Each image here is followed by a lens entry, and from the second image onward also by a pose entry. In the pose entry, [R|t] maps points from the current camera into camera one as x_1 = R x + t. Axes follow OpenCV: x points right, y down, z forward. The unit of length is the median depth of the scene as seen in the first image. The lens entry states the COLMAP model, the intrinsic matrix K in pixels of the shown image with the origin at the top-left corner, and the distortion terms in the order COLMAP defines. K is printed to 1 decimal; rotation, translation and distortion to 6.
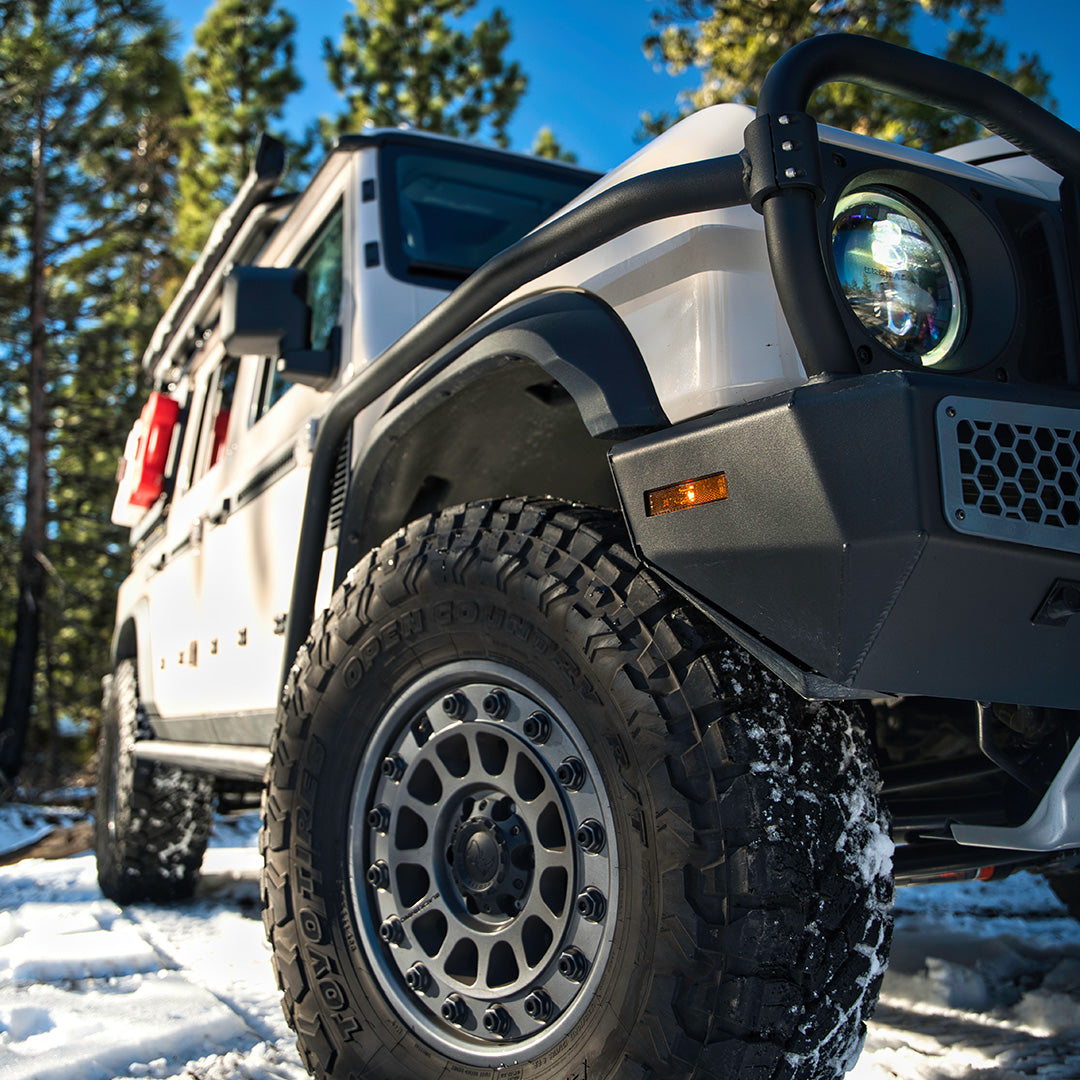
lens RADIAL K [[1155.5, 0, 540.0], [0, 1155.5, 540.0], [0, 0, 1]] dist [-0.084996, -0.005258]
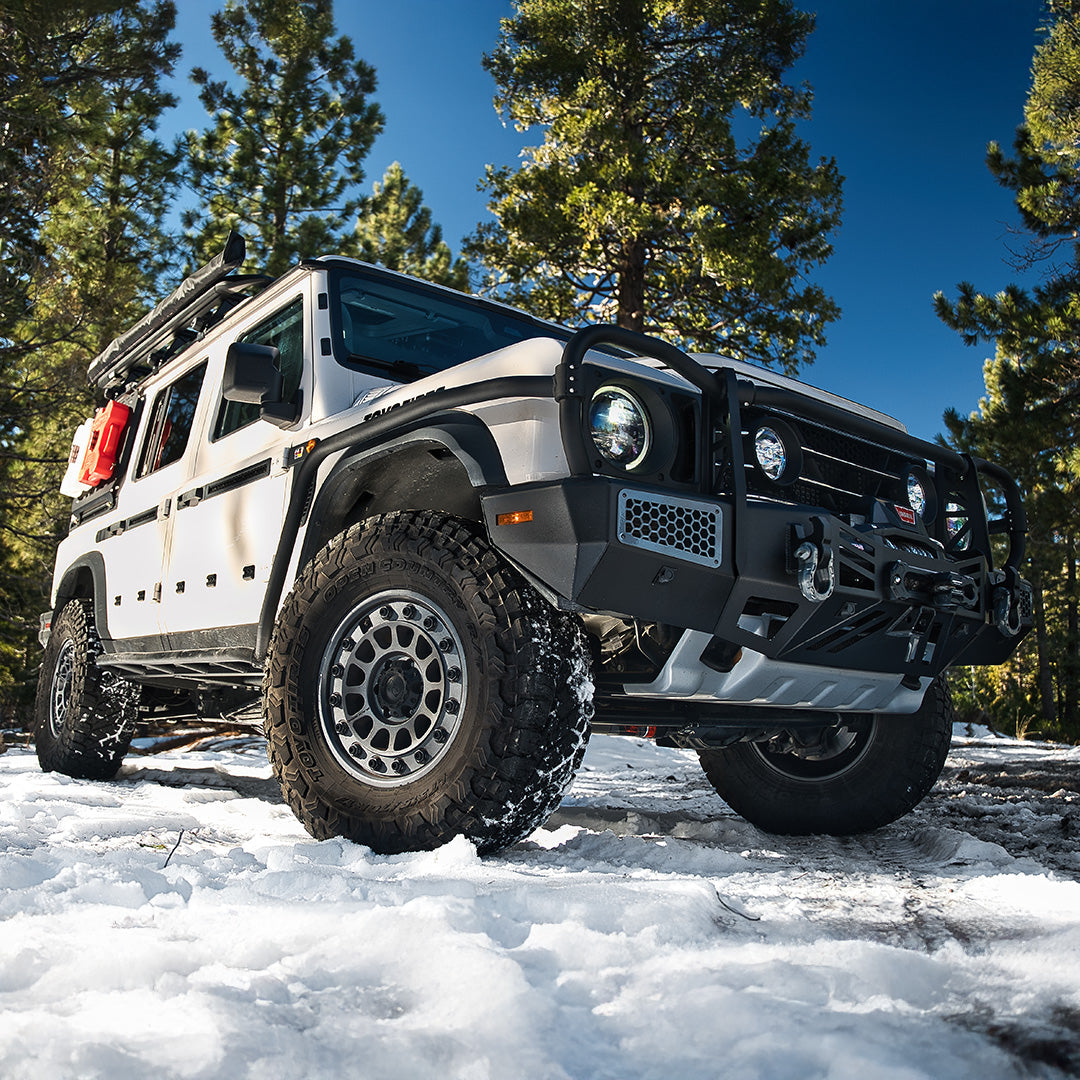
lens RADIAL K [[1155.5, 0, 540.0], [0, 1155.5, 540.0], [0, 0, 1]] dist [-0.084996, -0.005258]
pose [[0.980639, 0.091955, 0.172890, -0.172686], [-0.089832, 0.995754, -0.020082, 0.037901], [-0.174002, 0.004162, 0.984736, -1.012146]]
